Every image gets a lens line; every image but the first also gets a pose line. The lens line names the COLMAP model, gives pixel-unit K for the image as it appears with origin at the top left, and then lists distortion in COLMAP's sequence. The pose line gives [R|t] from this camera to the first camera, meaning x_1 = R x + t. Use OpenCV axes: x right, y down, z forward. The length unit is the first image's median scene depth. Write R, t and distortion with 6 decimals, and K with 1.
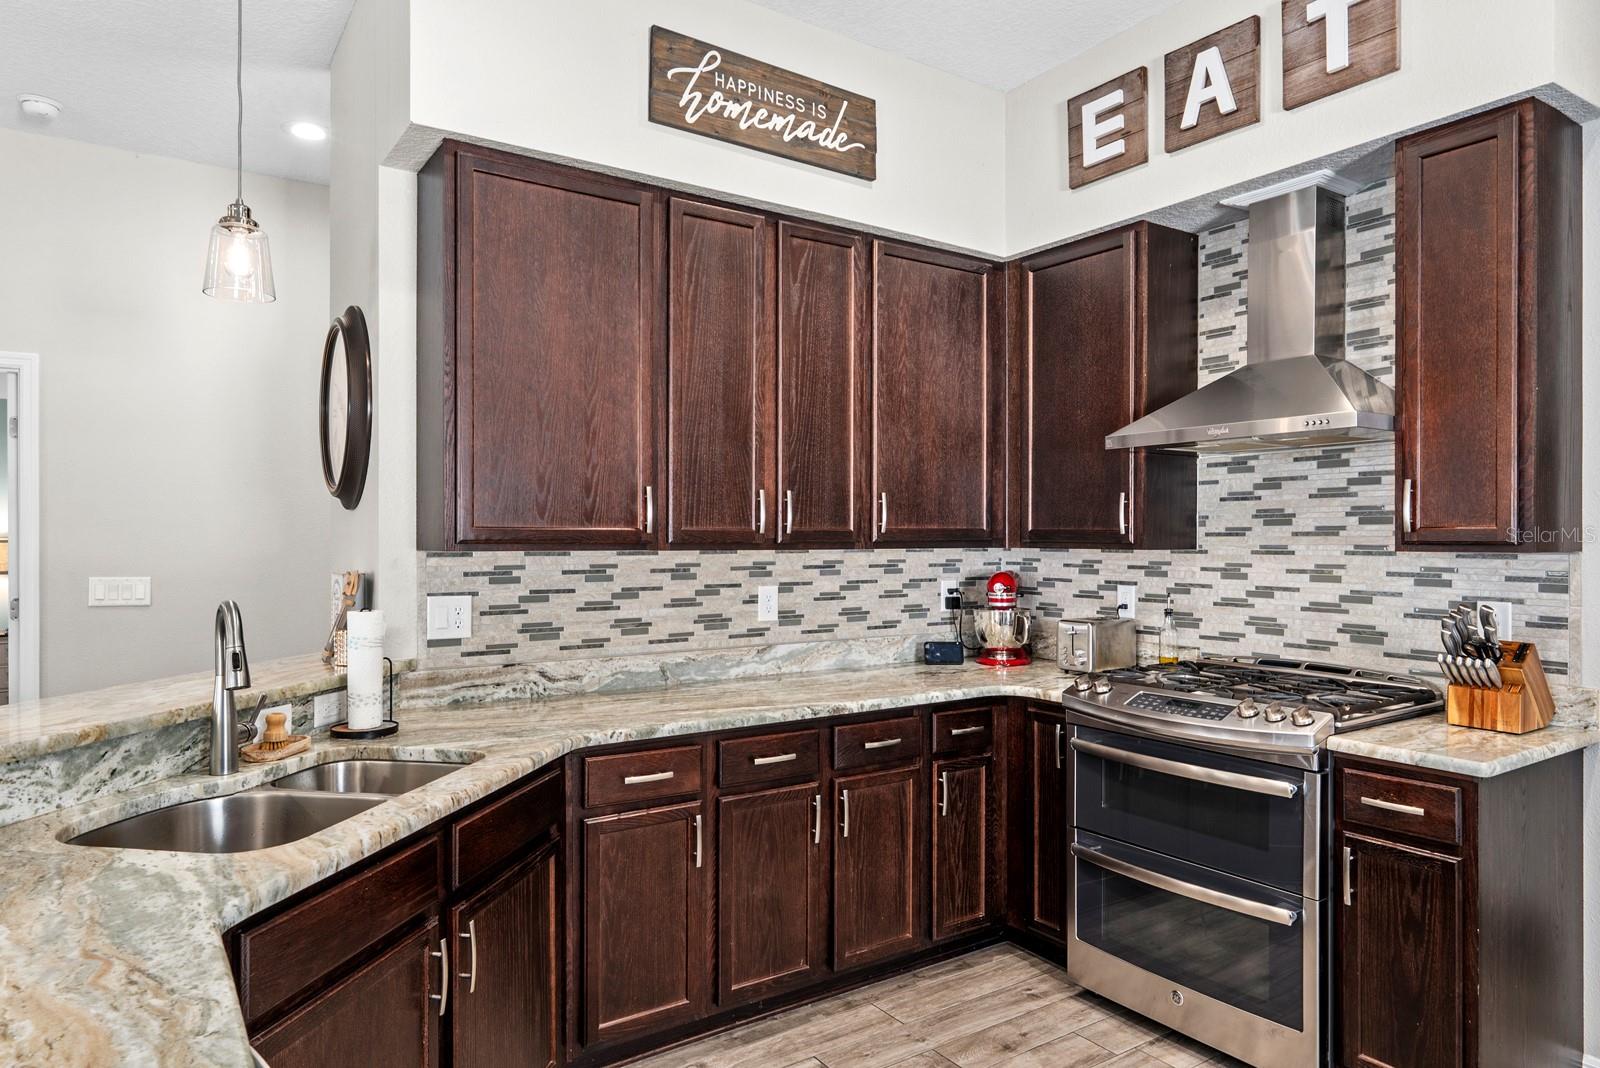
lens RADIAL K [[990.8, 0, 798.2], [0, 990.8, 538.4], [0, 0, 1]] dist [0.000117, 0.000728]
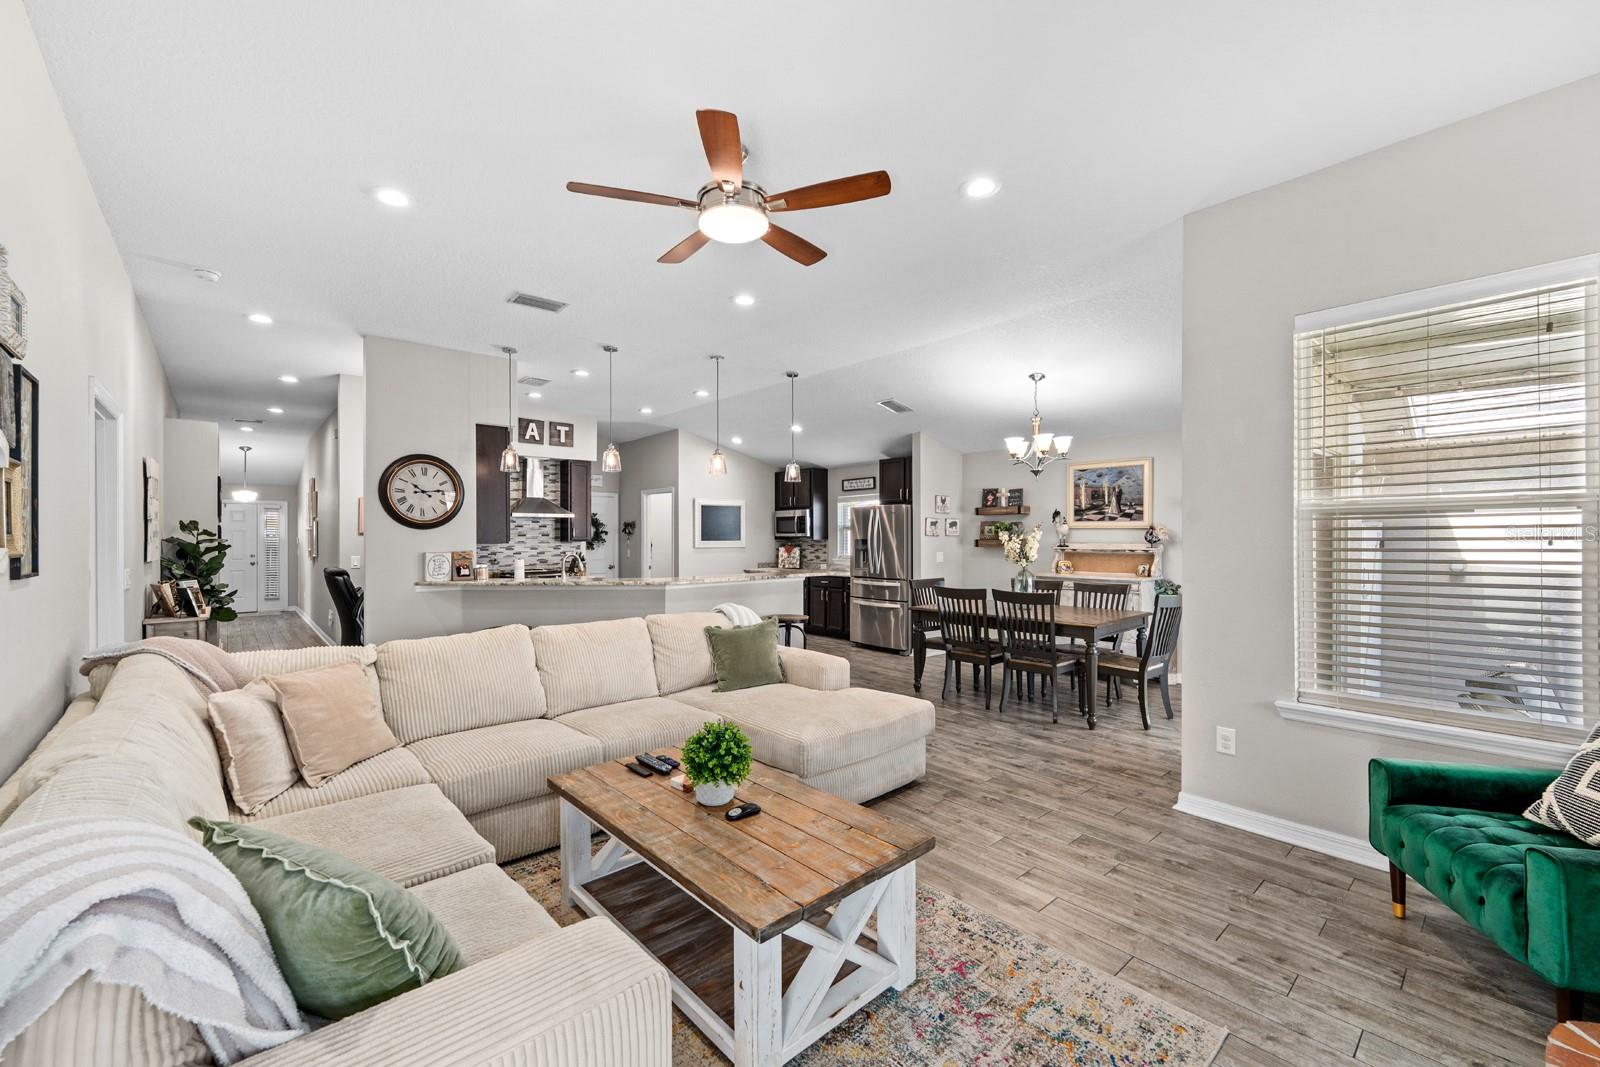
lens RADIAL K [[649.9, 0, 801.0], [0, 649.9, 533.4], [0, 0, 1]] dist [0.000263, -0.001355]
pose [[-0.125887, 0.007098, 0.992019, -2.356798], [0.004458, 0.999968, -0.006589, -0.002060], [-0.992035, 0.003593, -0.125915, 0.210959]]
